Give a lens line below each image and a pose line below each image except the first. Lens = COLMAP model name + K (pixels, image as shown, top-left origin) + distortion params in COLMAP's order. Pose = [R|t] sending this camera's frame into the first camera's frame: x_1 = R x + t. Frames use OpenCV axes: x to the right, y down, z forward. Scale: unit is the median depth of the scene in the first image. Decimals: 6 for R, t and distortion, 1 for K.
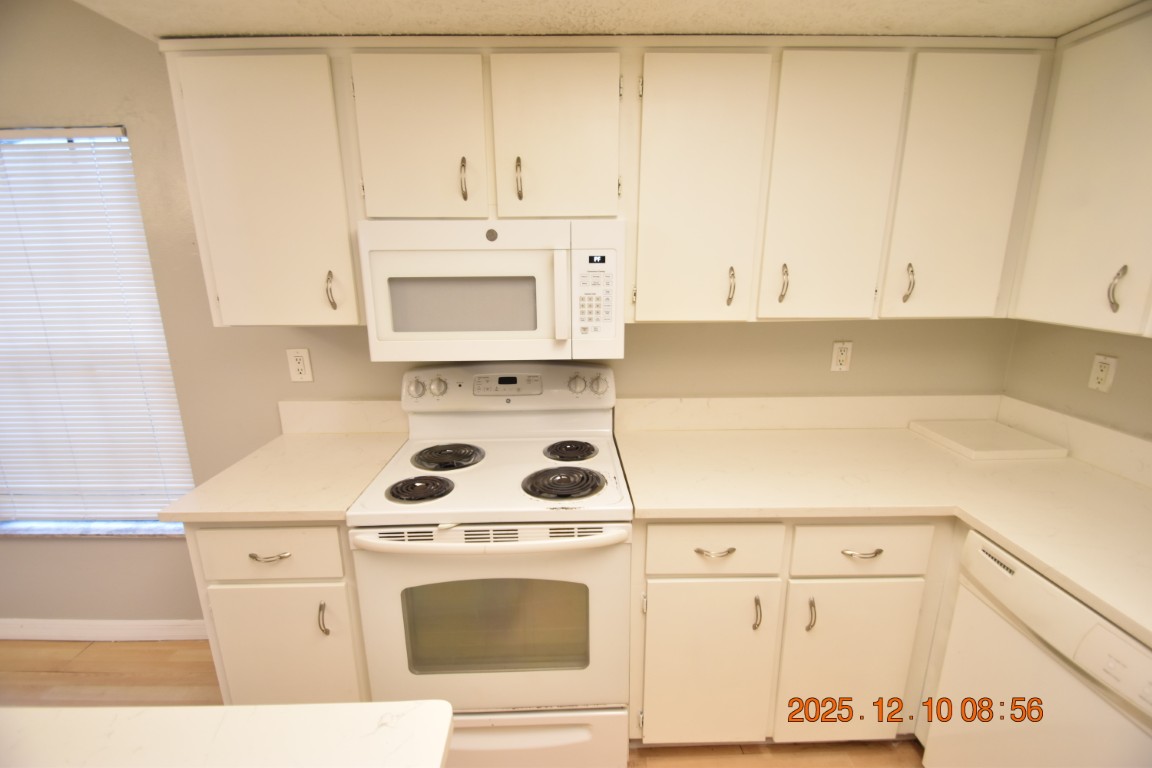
lens RADIAL K [[499.4, 0, 575.8], [0, 499.4, 393.8], [0, 0, 1]] dist [-0.008955, -0.004260]
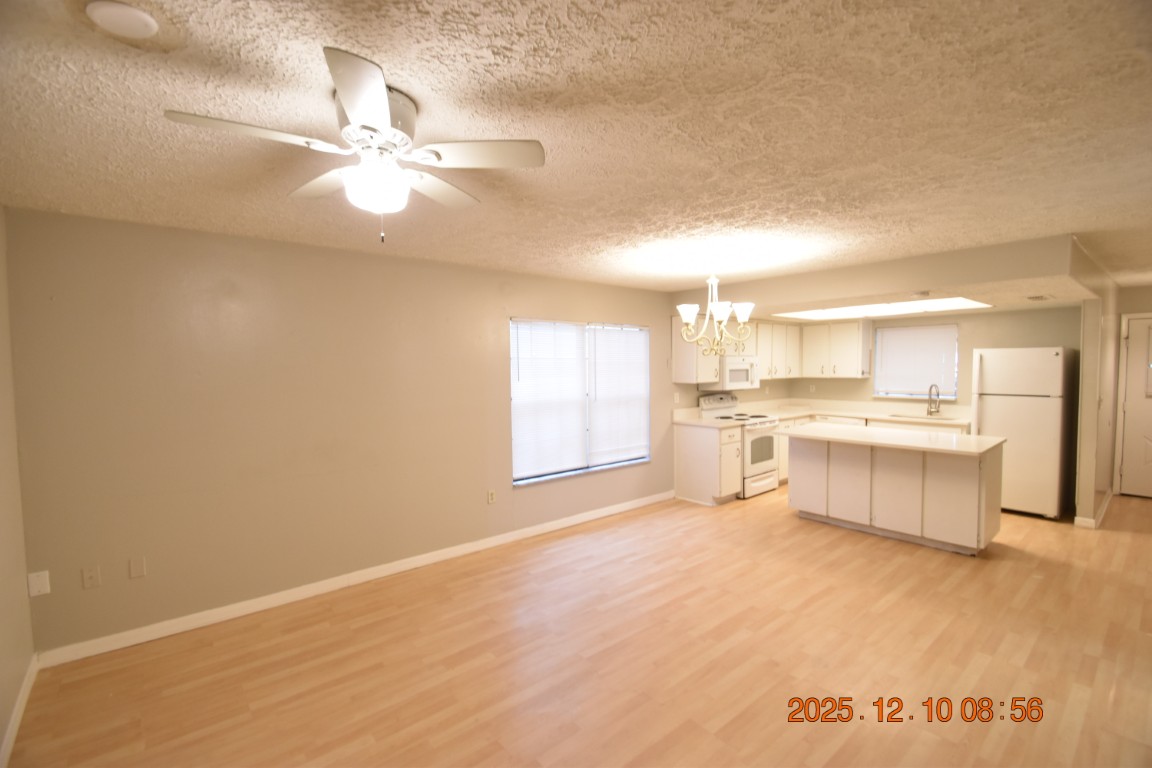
lens RADIAL K [[499.4, 0, 573.6], [0, 499.4, 390.4], [0, 0, 1]] dist [-0.008955, -0.004260]
pose [[0.779625, -0.031228, 0.625467, -4.178119], [0.159650, 0.975667, -0.150287, 0.372435], [-0.605555, 0.217023, 0.765640, -1.433280]]
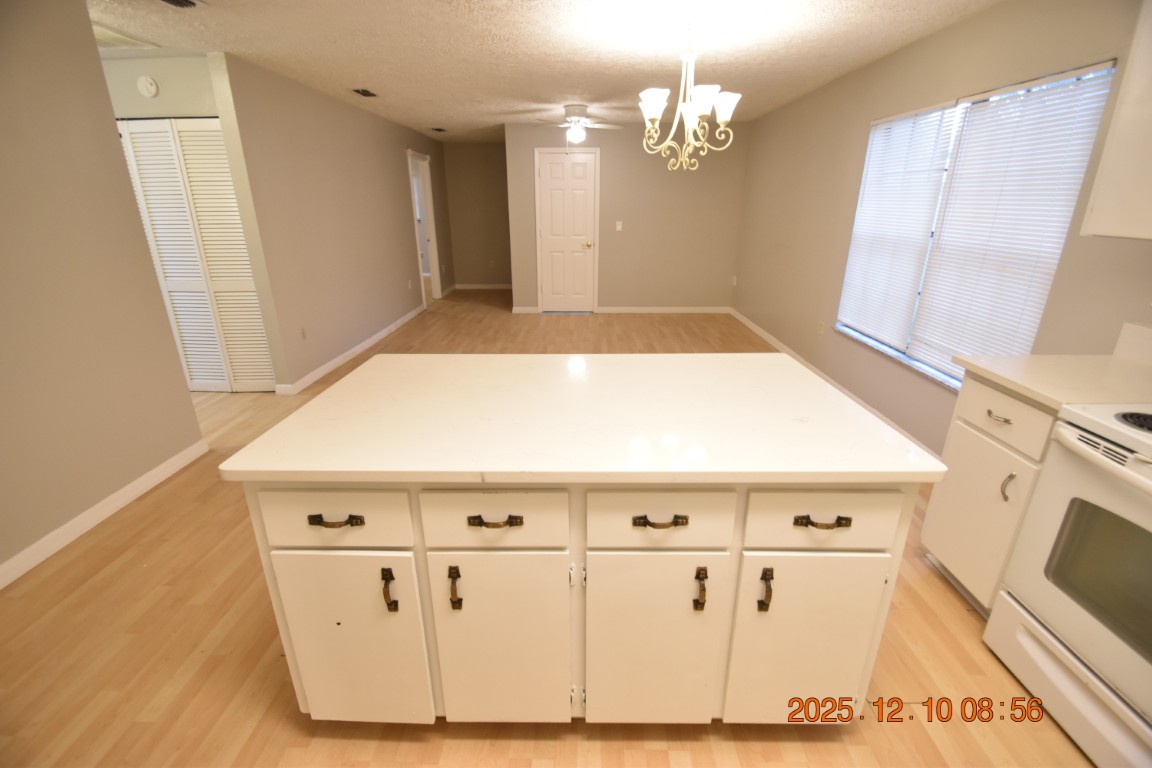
lens RADIAL K [[499.4, 0, 580.4], [0, 499.4, 385.1], [0, 0, 1]] dist [-0.008955, -0.004260]
pose [[-0.035375, 0.354772, -0.934283, 0.574251], [-0.242982, 0.903762, 0.352383, 0.066412], [0.969386, 0.239479, 0.054233, -0.126455]]
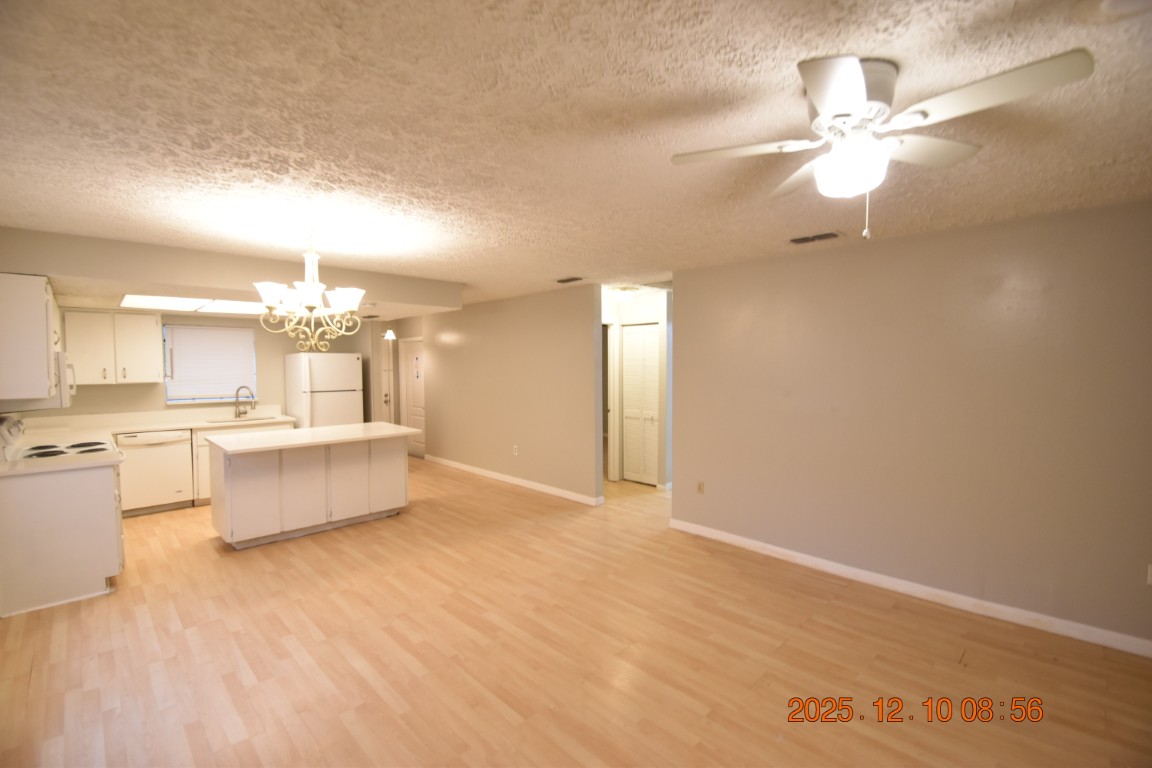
lens RADIAL K [[499.4, 0, 576.0], [0, 499.4, 386.7], [0, 0, 1]] dist [-0.008955, -0.004260]
pose [[-0.696407, -0.022714, 0.717287, -4.186468], [0.185342, 0.959898, 0.210343, -0.215995], [-0.693300, 0.279428, -0.664270, 0.901408]]
